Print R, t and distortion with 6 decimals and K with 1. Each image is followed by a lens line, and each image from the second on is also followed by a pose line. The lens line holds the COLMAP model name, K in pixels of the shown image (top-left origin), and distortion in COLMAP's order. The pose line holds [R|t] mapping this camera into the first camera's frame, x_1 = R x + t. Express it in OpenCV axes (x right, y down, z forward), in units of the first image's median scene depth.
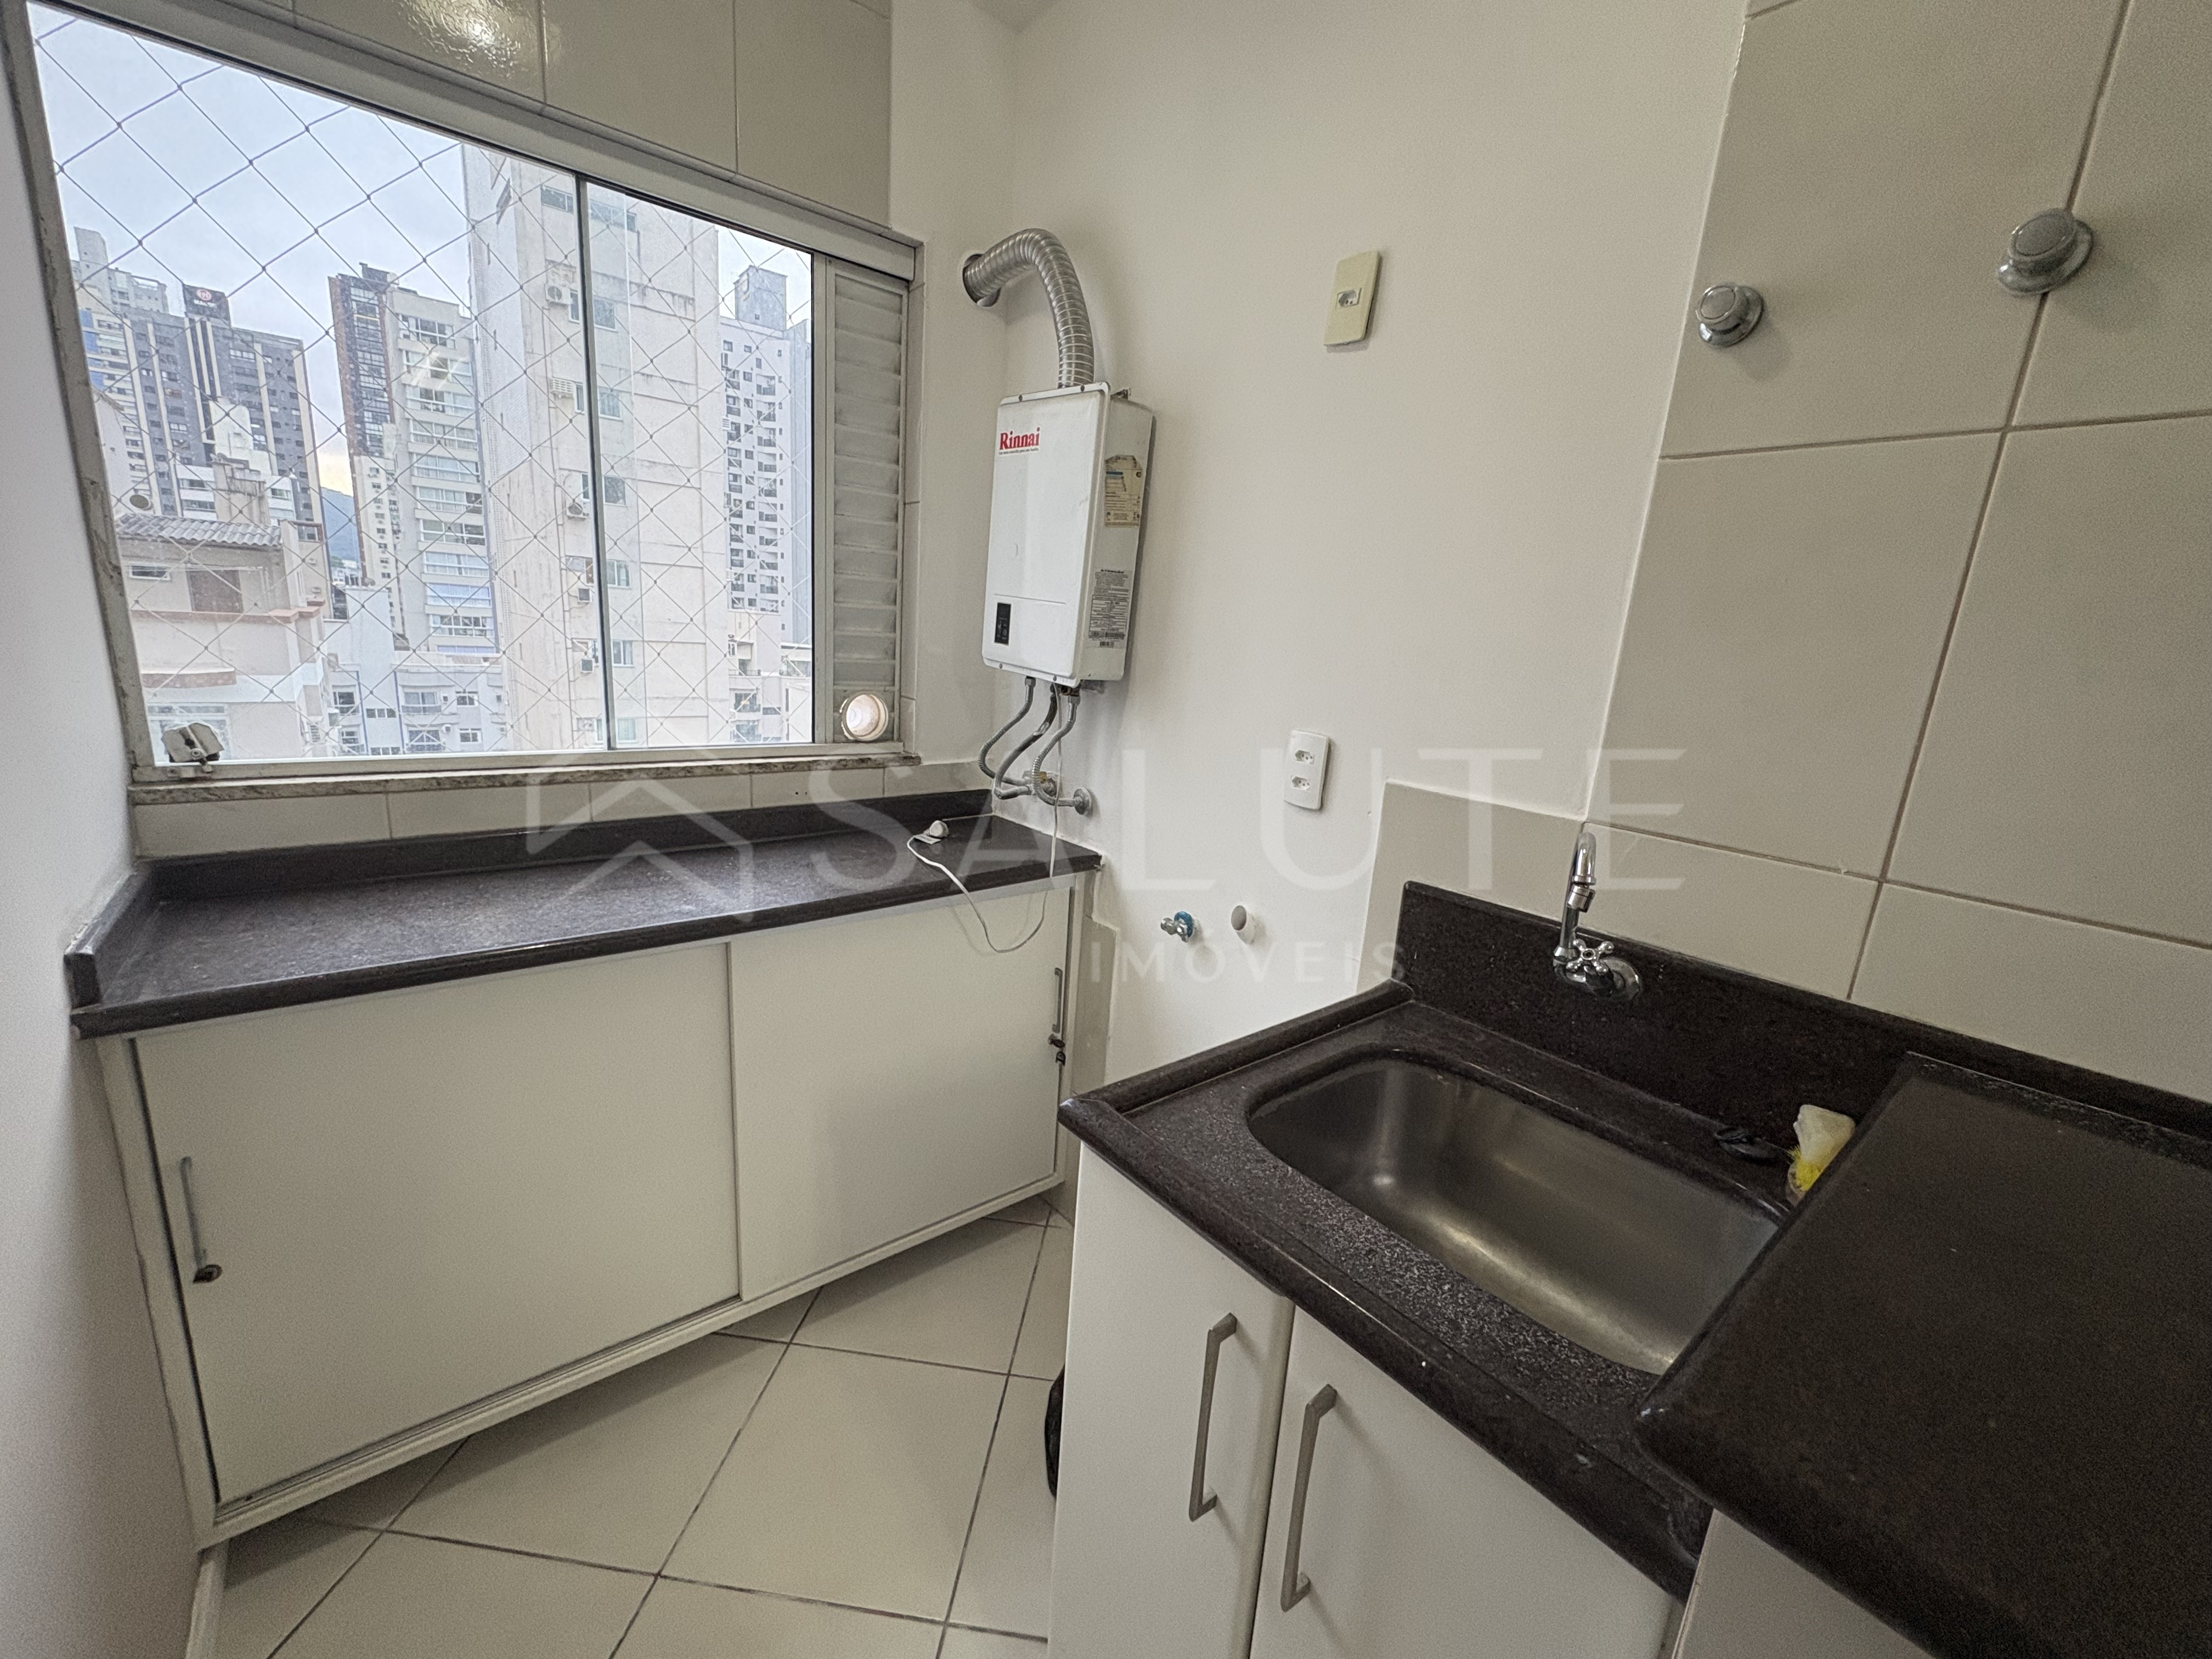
lens RADIAL K [[881.6, 0, 1106.0], [0, 881.6, 829.5], [0, 0, 1]] dist [0.000210, -0.000113]
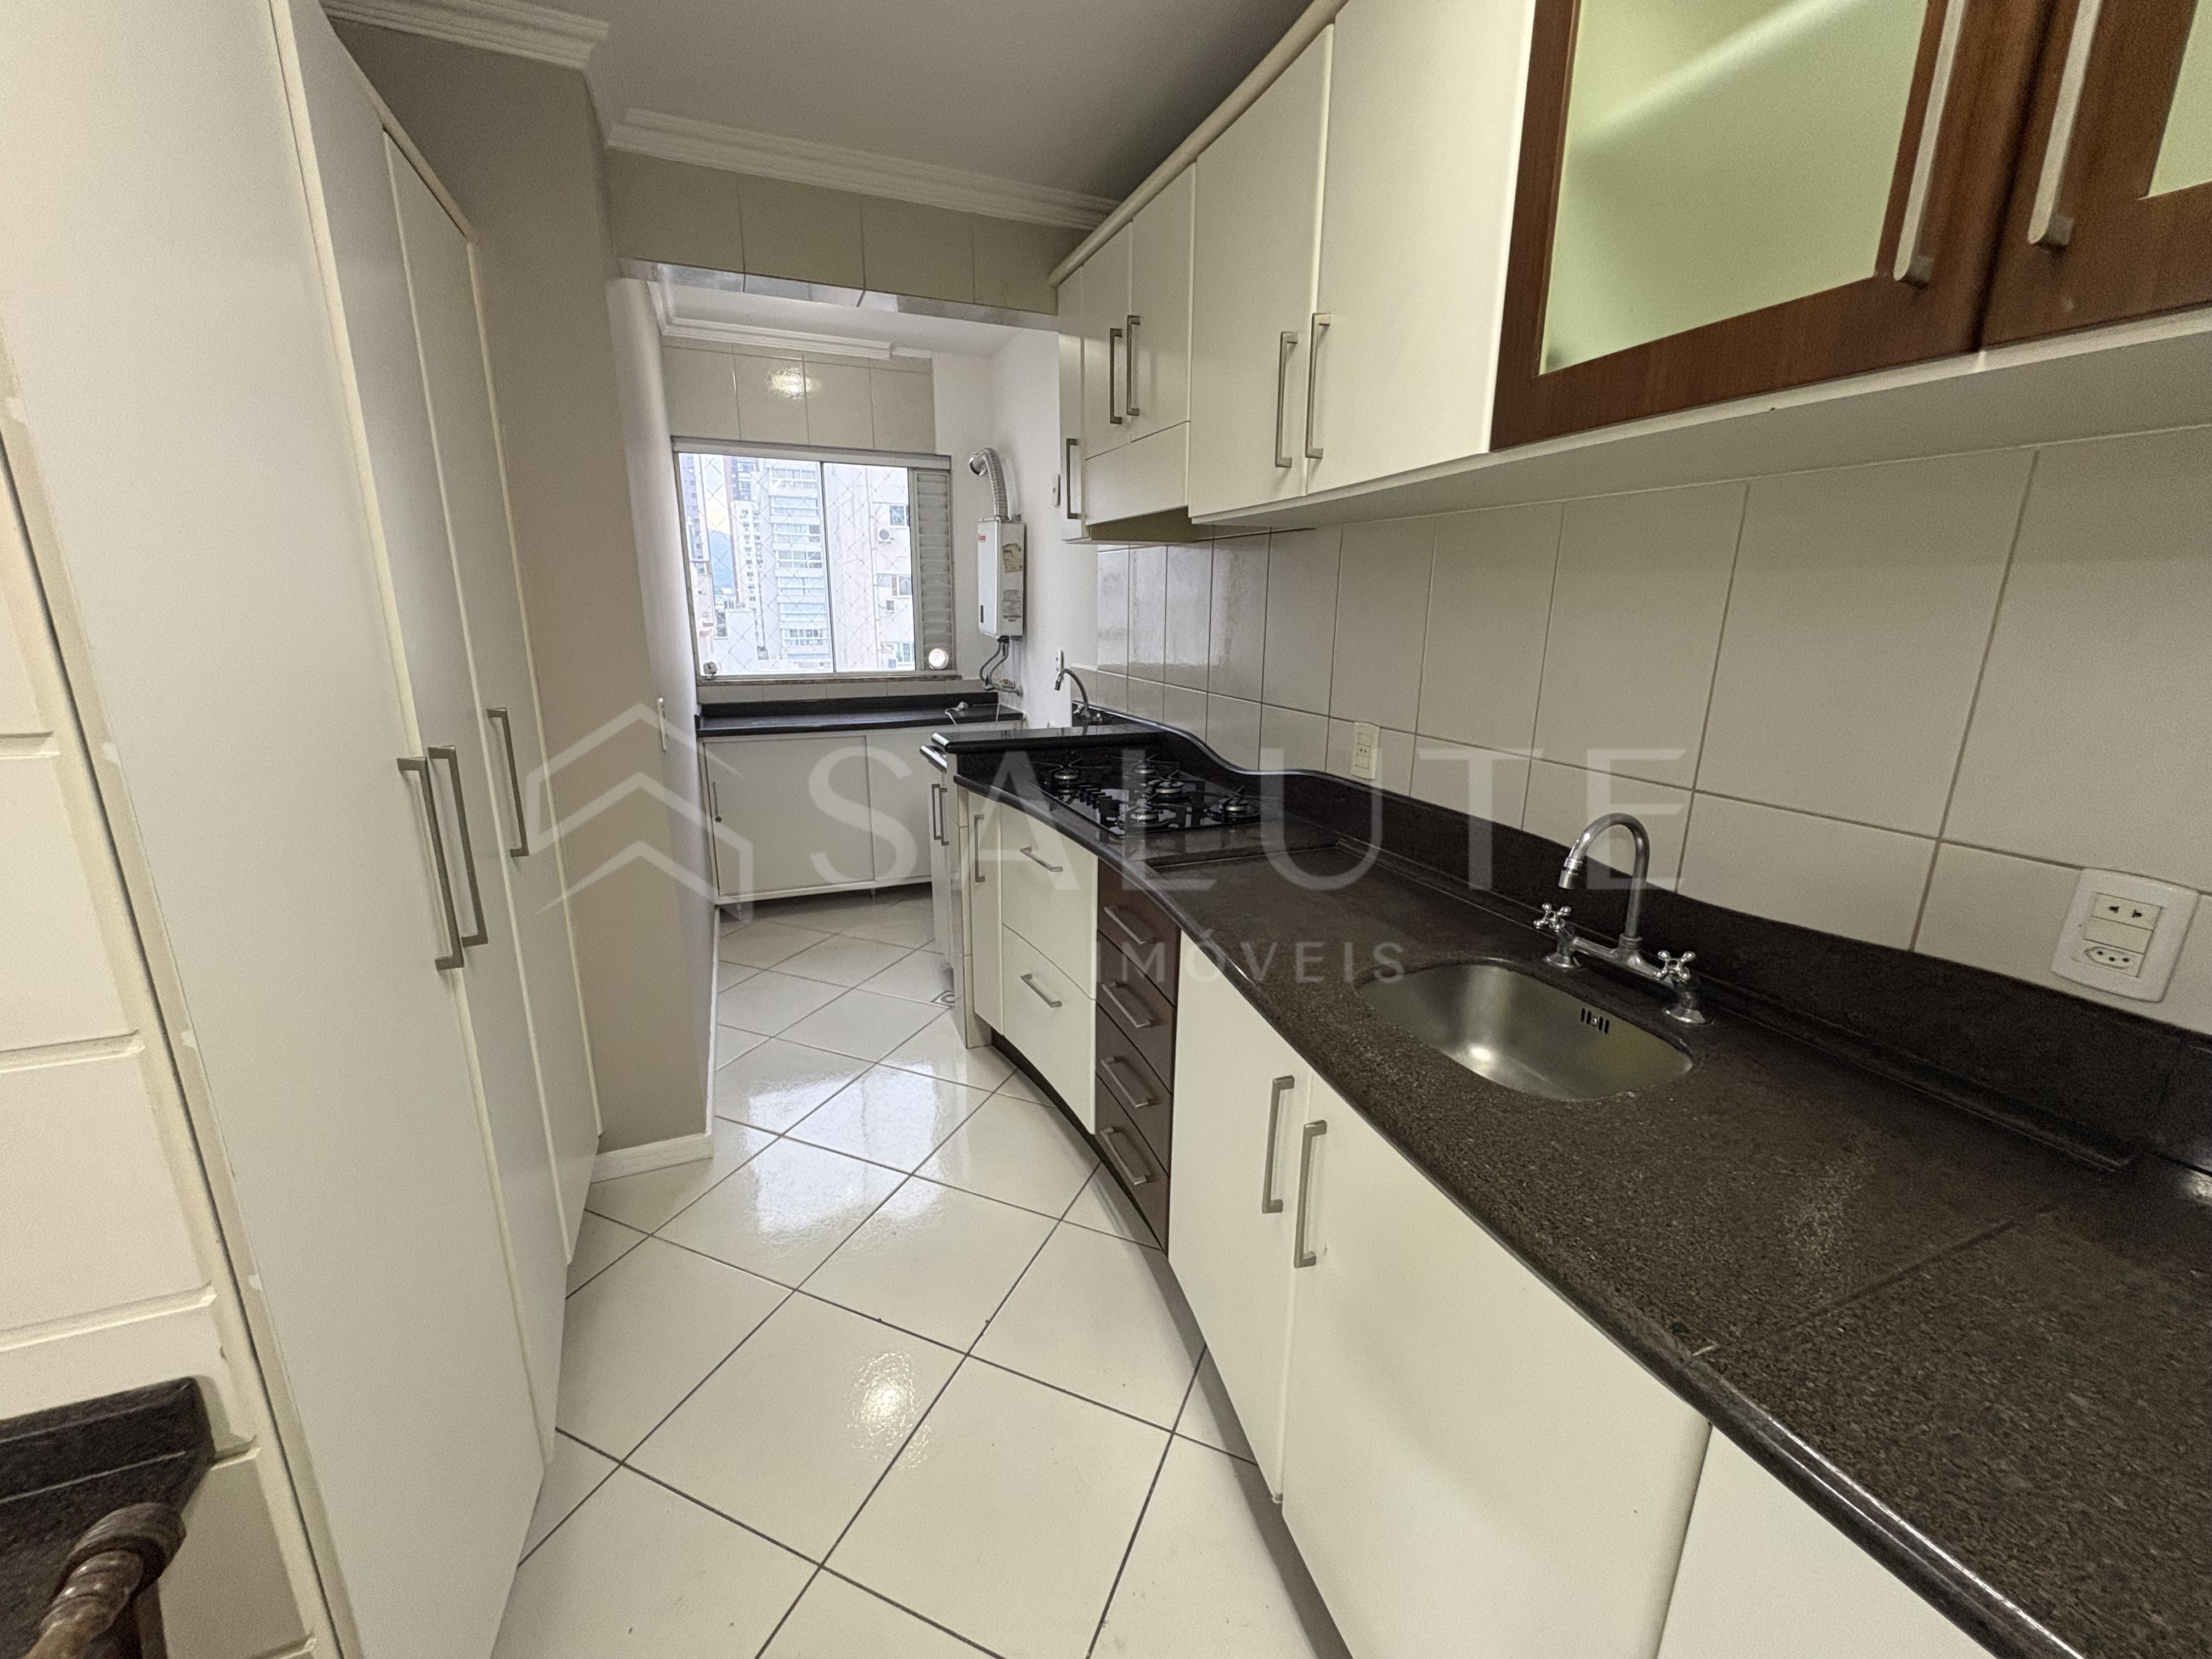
lens RADIAL K [[881.6, 0, 1106.0], [0, 881.6, 829.5], [0, 0, 1]] dist [0.000210, -0.000113]
pose [[0.954719, 0.016169, -0.297070, 0.863493], [-0.012136, 0.999808, 0.015416, 0.286177], [0.297262, -0.011112, 0.954731, -1.097028]]
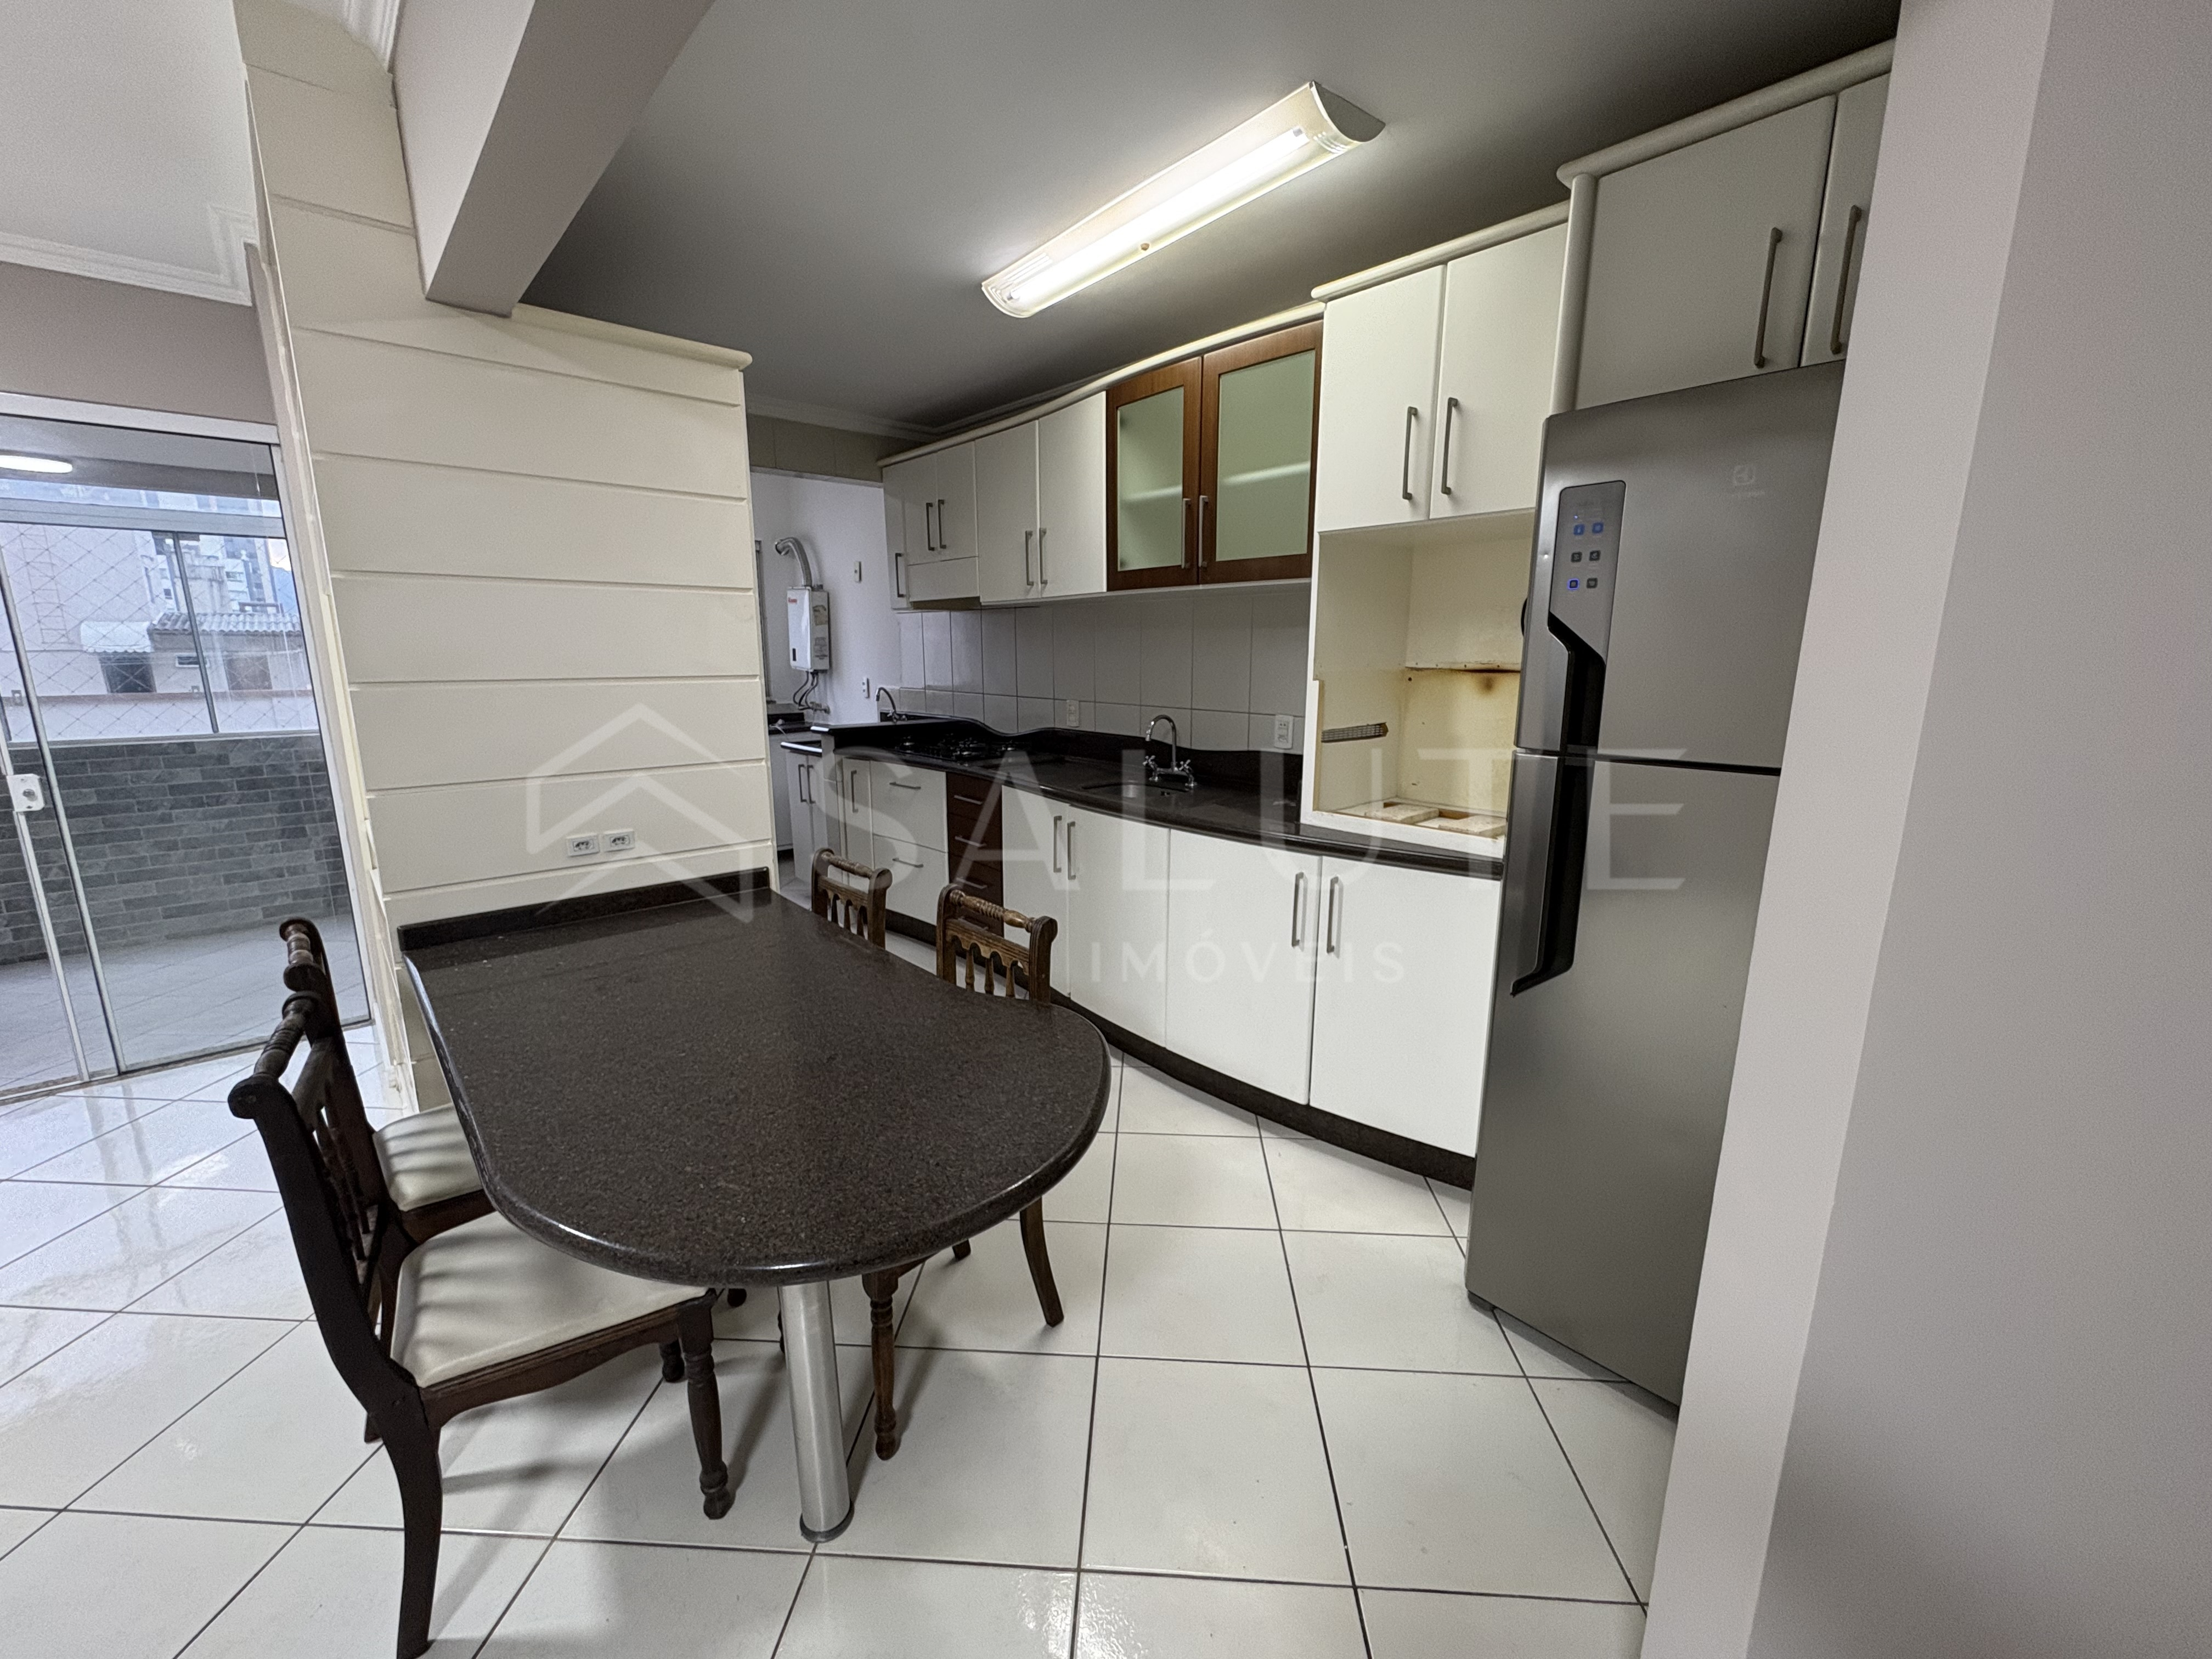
lens RADIAL K [[881.6, 0, 1106.0], [0, 881.6, 829.5], [0, 0, 1]] dist [0.000210, -0.000113]
pose [[0.996891, -0.073357, 0.028754, 0.842544], [0.074054, 0.996966, -0.023970, 0.541711], [-0.026909, 0.026024, 0.999299, -2.144005]]
